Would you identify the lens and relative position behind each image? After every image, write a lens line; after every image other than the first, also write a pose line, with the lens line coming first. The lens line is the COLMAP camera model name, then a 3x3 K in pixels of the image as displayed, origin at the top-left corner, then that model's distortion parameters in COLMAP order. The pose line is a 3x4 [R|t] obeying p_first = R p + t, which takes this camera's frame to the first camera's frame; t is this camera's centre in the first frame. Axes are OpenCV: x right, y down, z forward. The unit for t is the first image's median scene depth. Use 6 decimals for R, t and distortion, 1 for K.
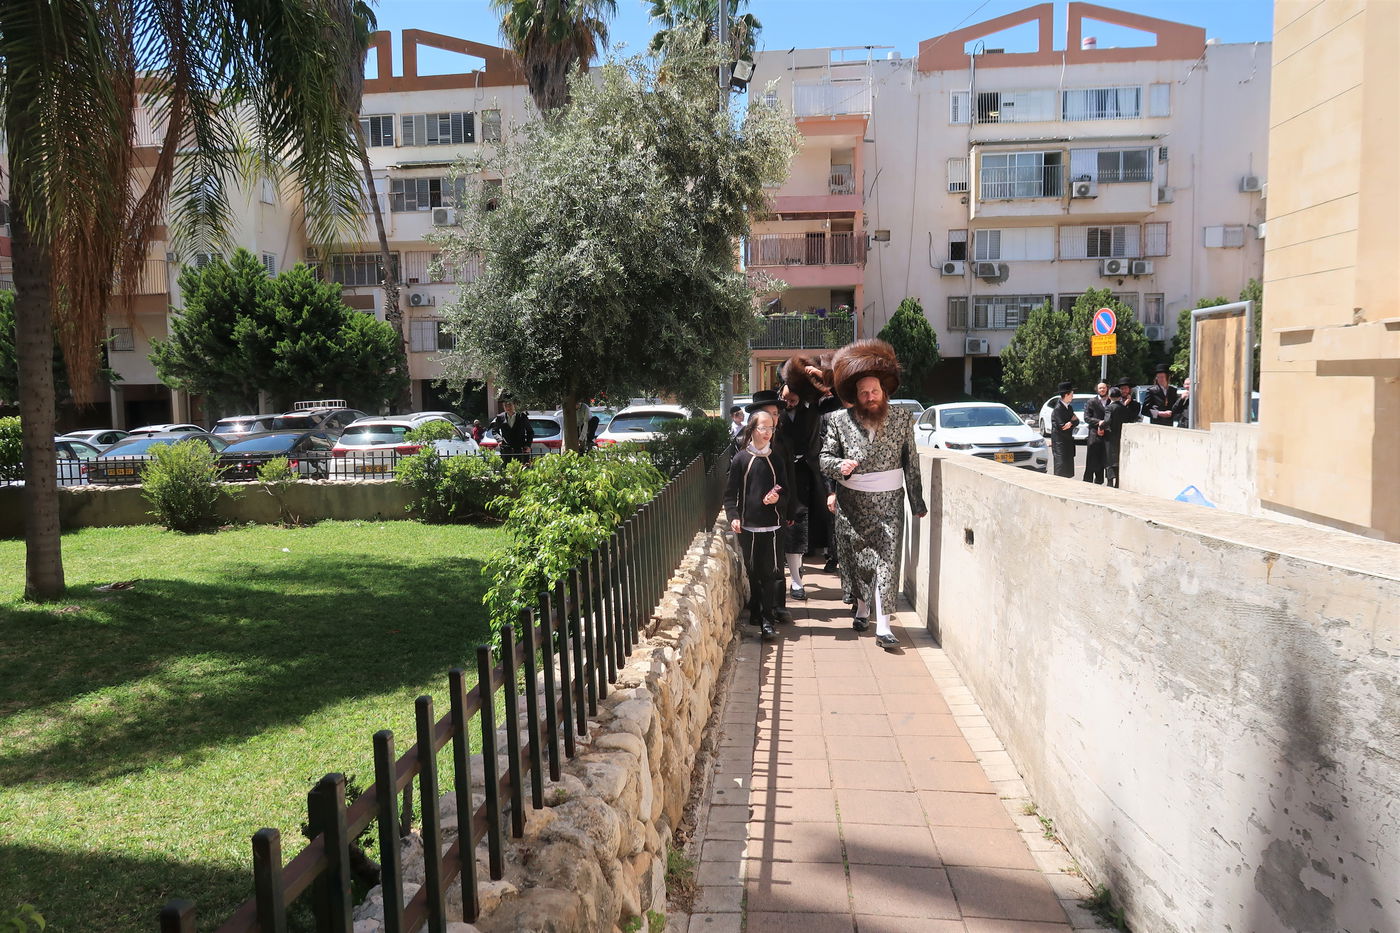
lens RADIAL K [[1005.0, 0, 701.1], [0, 1005.0, 466.9], [0, 0, 1]] dist [-0.009116, 0.001003]
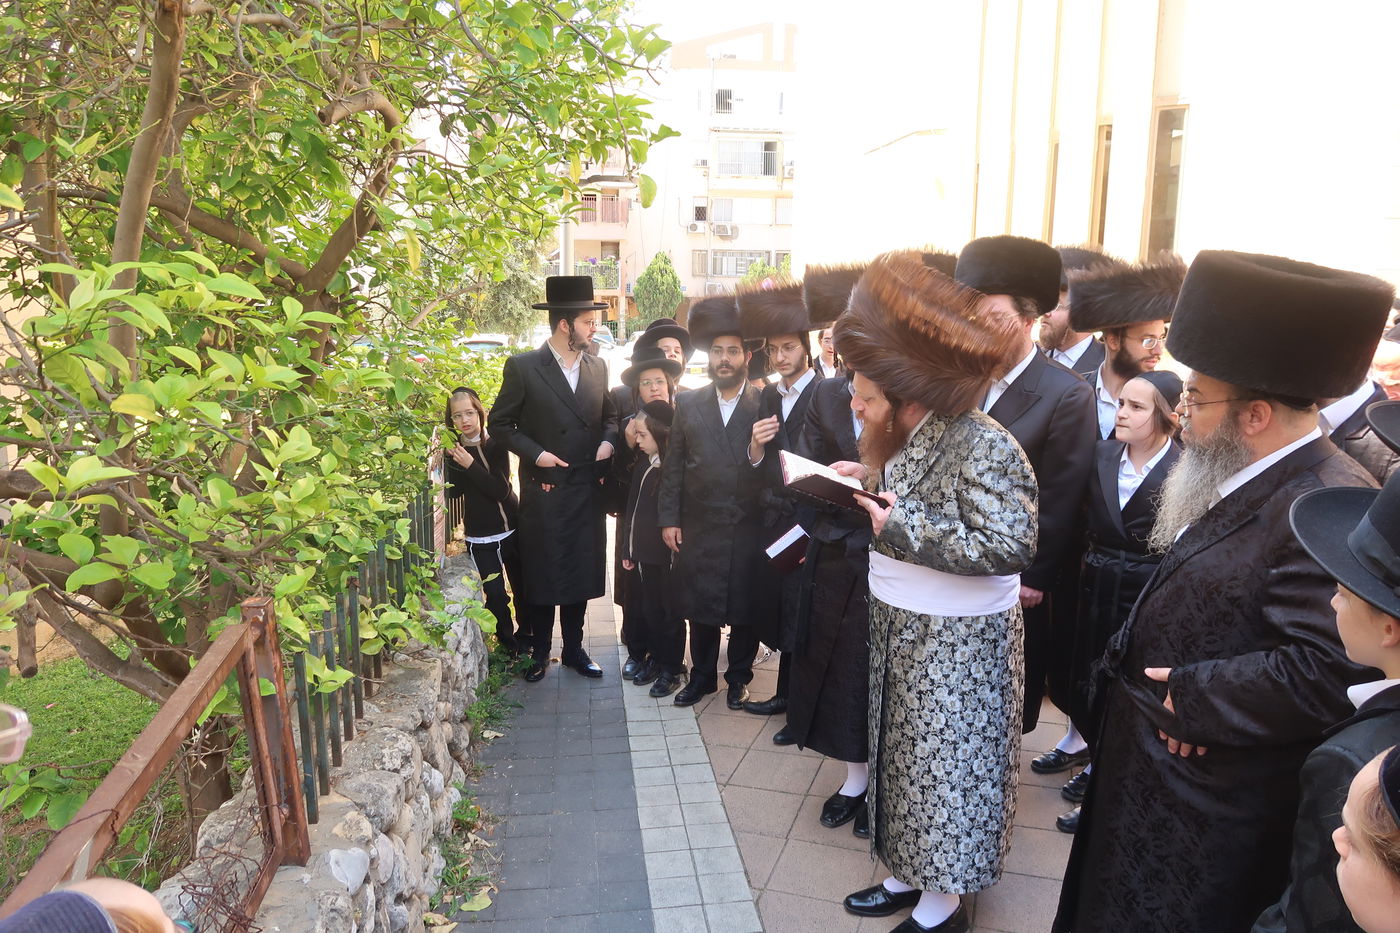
lens RADIAL K [[1005.0, 0, 705.6], [0, 1005.0, 463.4], [0, 0, 1]] dist [-0.009116, 0.001003]
pose [[0.975637, -0.011525, 0.219087, -0.023025], [-0.004346, 0.997408, 0.071823, 0.011068], [-0.219347, -0.071025, 0.973058, -0.277140]]
